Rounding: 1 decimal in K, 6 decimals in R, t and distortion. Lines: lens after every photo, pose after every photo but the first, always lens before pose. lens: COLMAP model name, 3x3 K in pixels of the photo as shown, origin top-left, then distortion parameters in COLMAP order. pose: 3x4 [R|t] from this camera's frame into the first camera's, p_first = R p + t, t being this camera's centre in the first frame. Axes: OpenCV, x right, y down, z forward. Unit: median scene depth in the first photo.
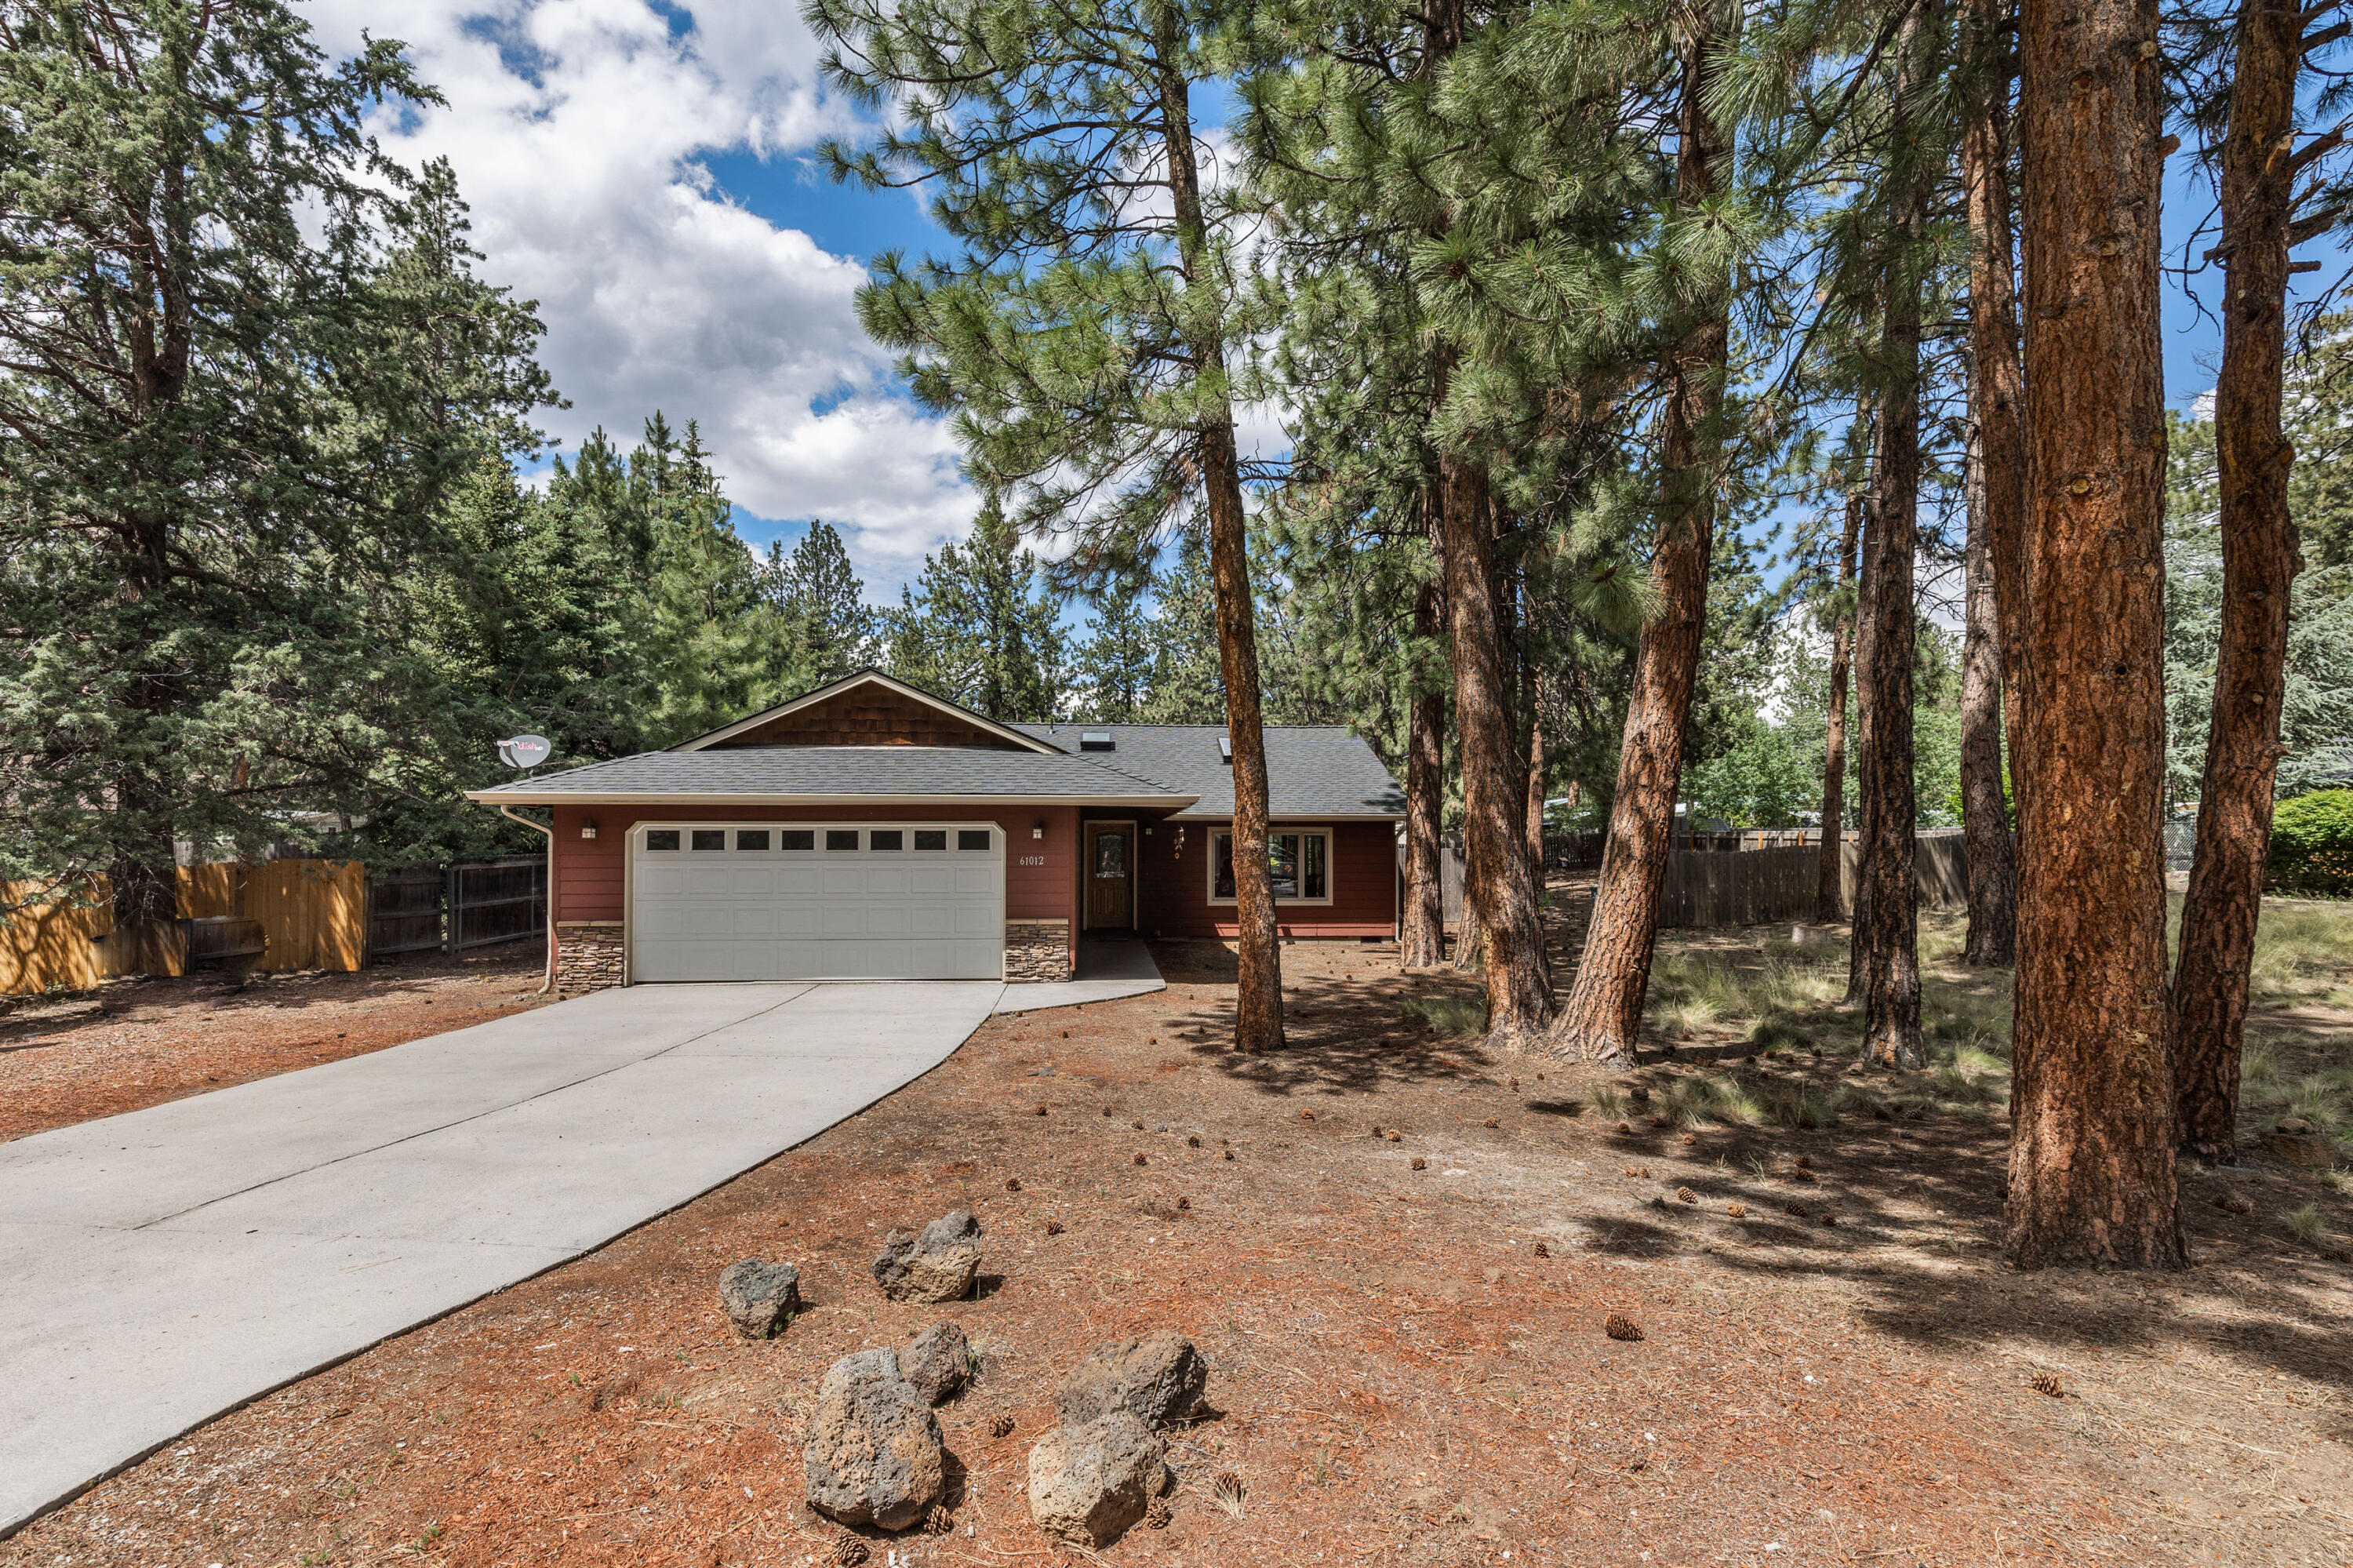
lens RADIAL K [[1072.1, 0, 1182.6], [0, 1072.1, 763.1], [0, 0, 1]] dist [0.006807, -0.000756]
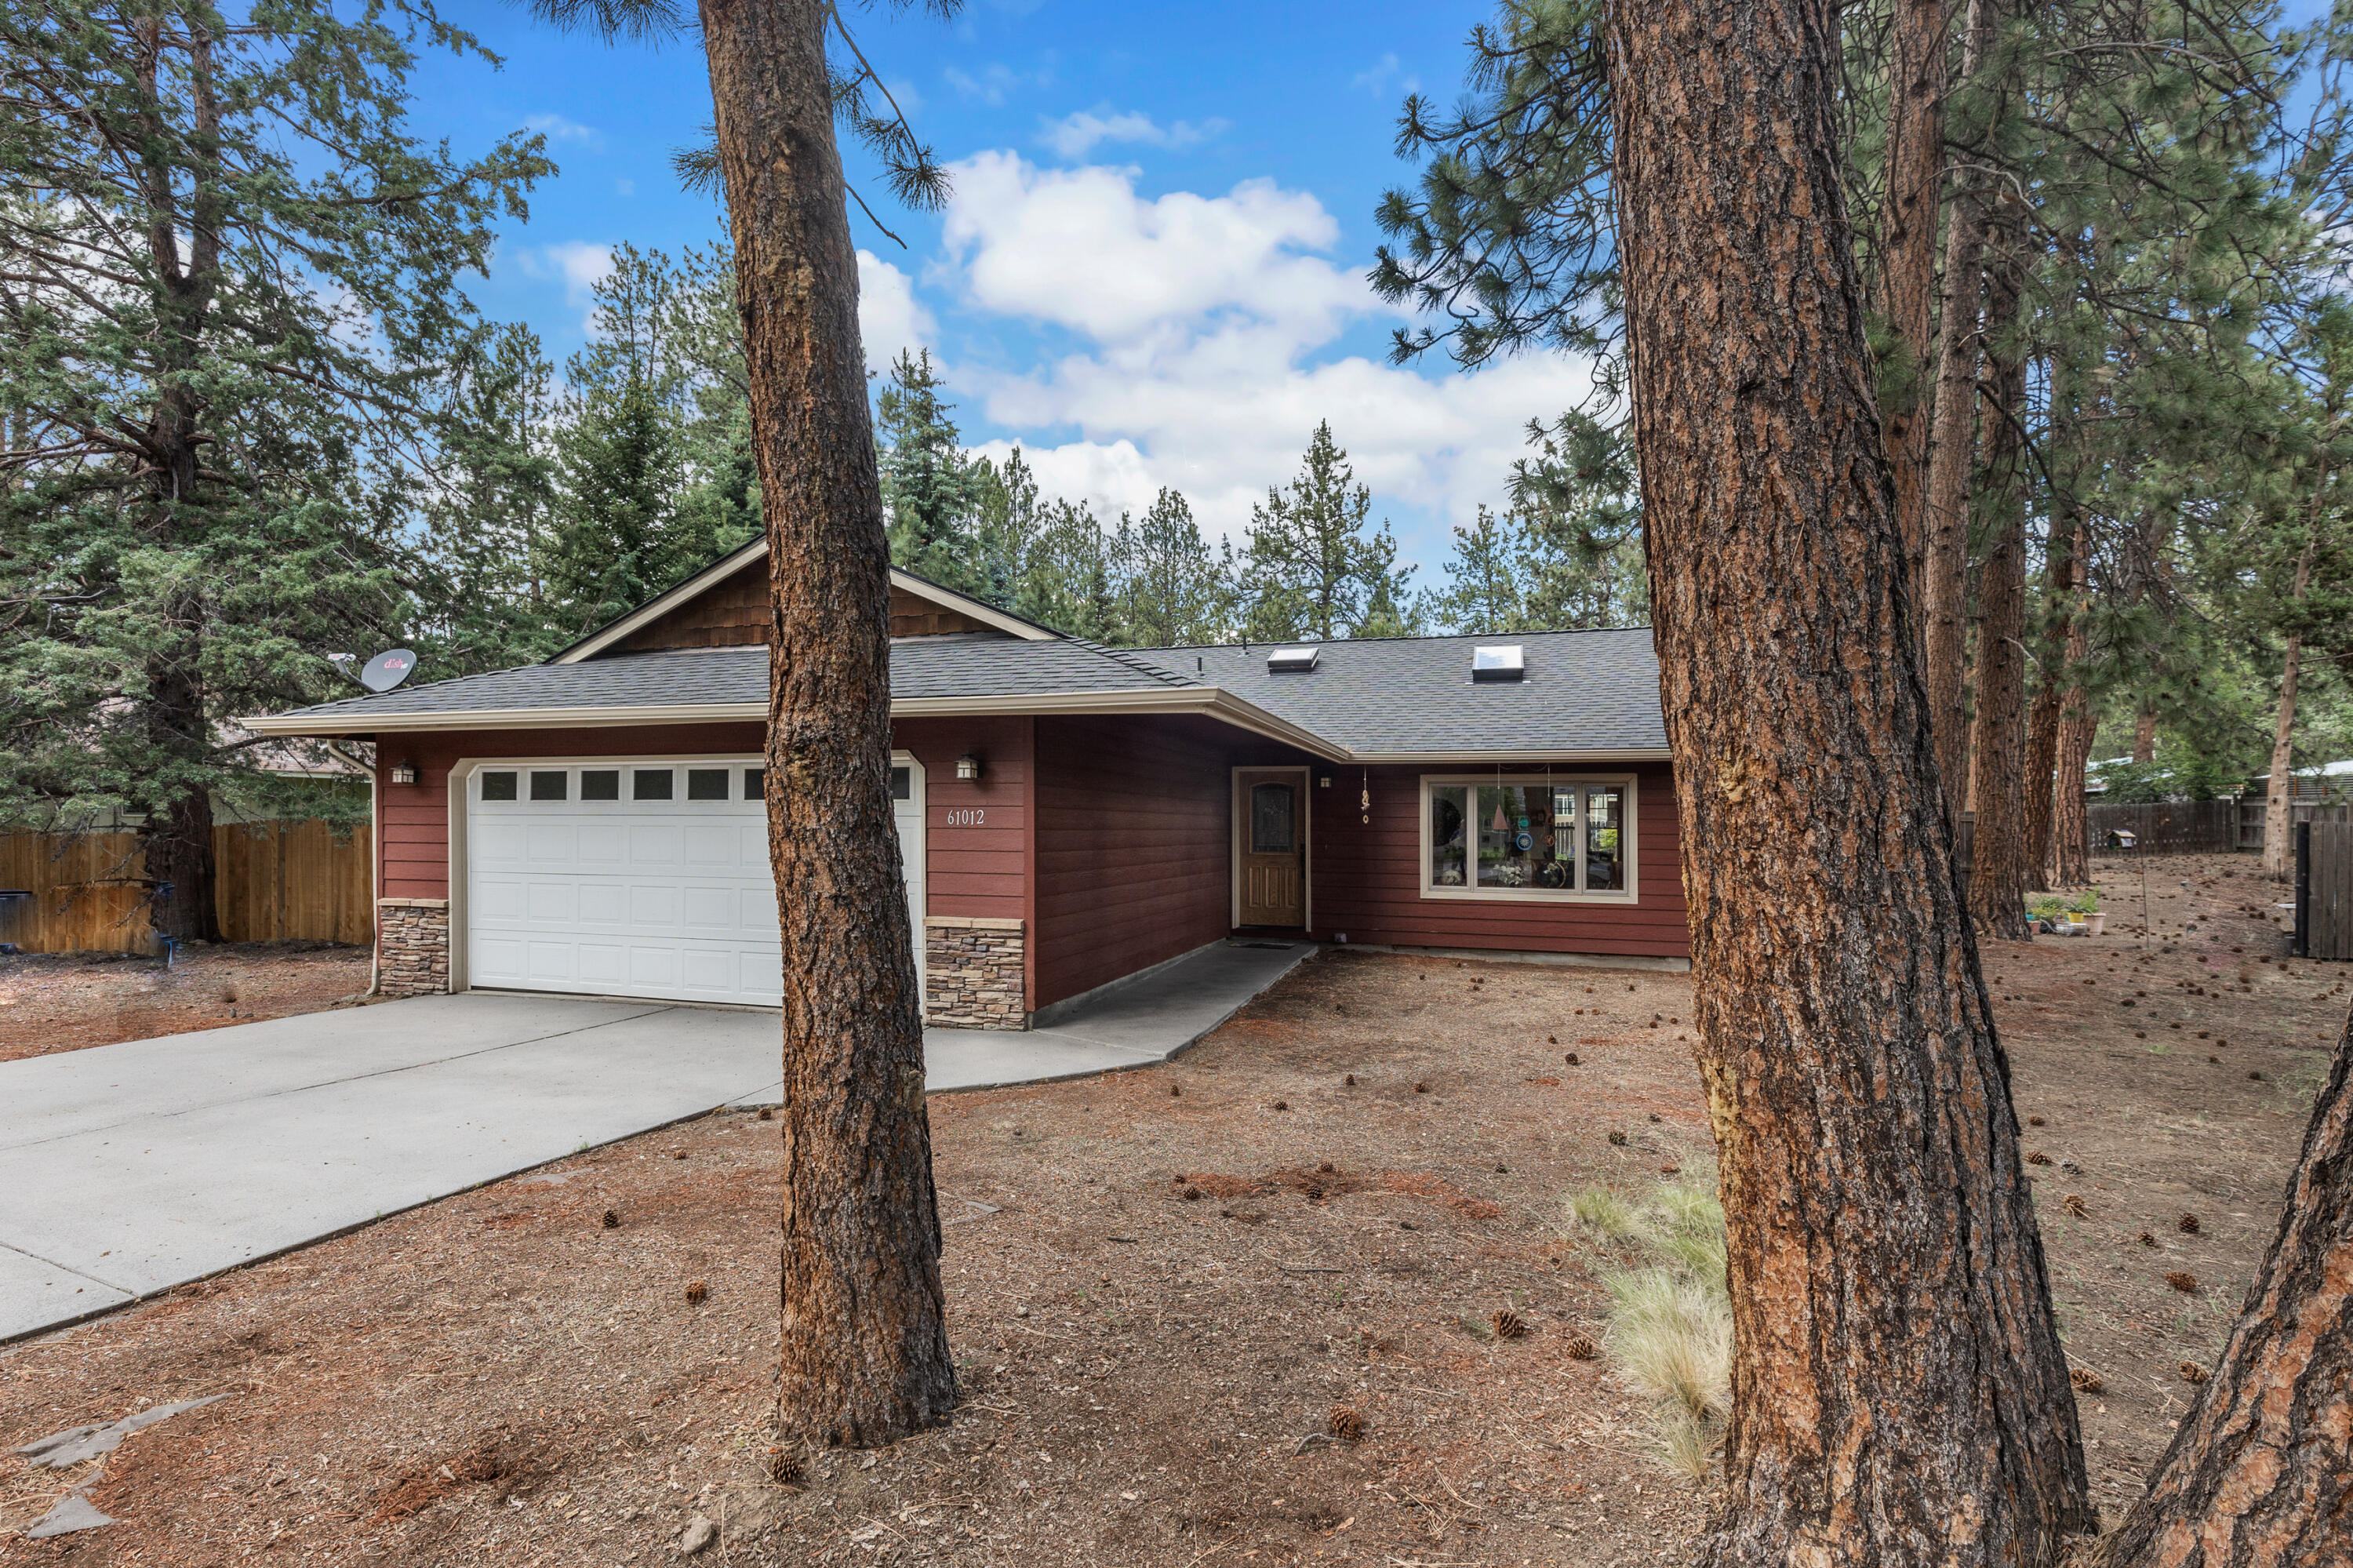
lens RADIAL K [[1055.0, 0, 1176.4], [0, 1055.0, 794.3], [0, 0, 1]] dist [0.011853, -0.006037]
pose [[0.926431, -0.004749, -0.376435, 0.127685], [0.024232, 0.998599, 0.047038, 0.038207], [0.375685, -0.052699, 0.925248, 0.365390]]
